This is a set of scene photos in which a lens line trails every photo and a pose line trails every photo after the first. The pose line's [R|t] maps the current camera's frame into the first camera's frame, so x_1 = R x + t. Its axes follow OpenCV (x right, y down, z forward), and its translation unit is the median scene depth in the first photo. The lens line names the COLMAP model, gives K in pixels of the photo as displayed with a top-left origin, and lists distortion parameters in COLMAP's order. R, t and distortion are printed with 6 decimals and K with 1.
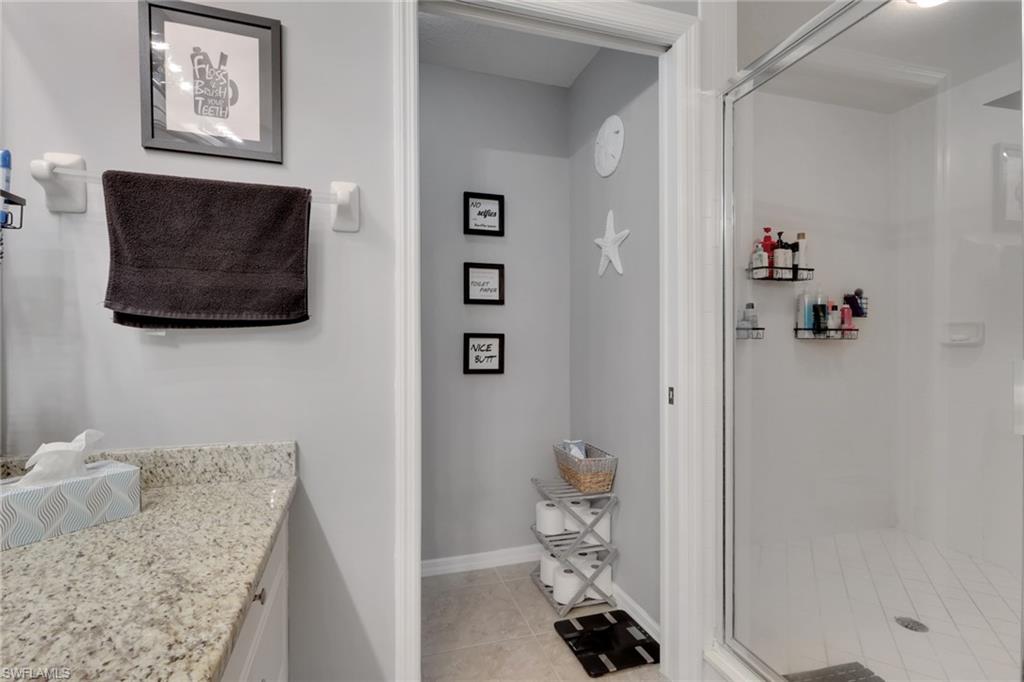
lens RADIAL K [[493.5, 0, 516.1], [0, 493.5, 345.1], [0, 0, 1]] dist [0.003032, 0.012816]
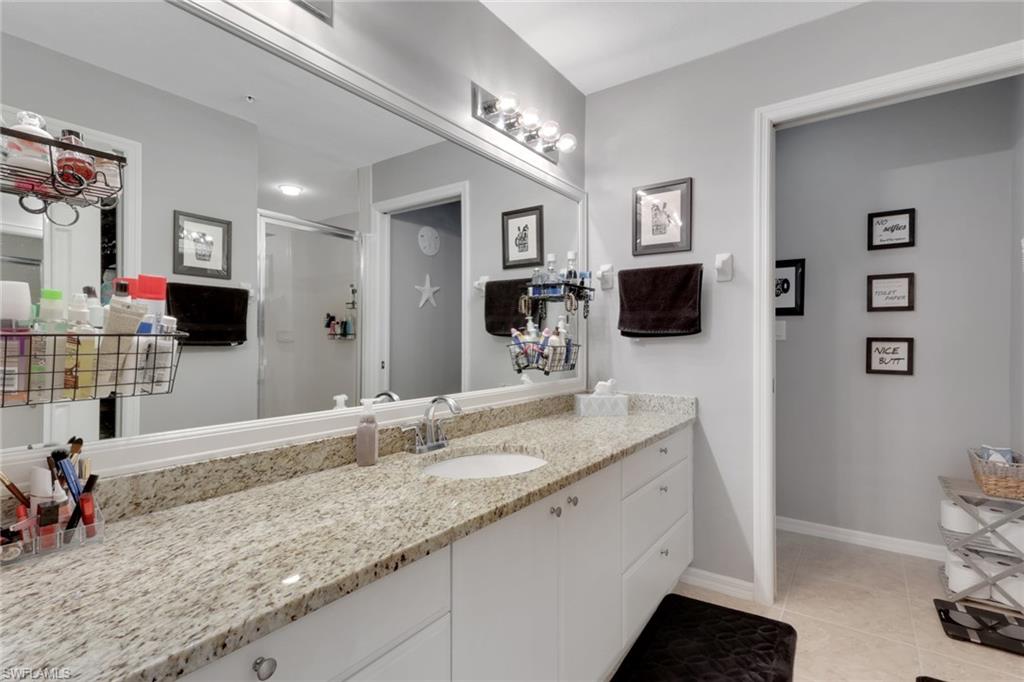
lens RADIAL K [[493.5, 0, 516.1], [0, 493.5, 345.1], [0, 0, 1]] dist [0.003032, 0.012816]
pose [[0.608564, 0.003659, -0.793497, 0.364067], [-0.010942, 0.999933, -0.003782, 0.007454], [0.793430, 0.010984, 0.608563, -0.398067]]
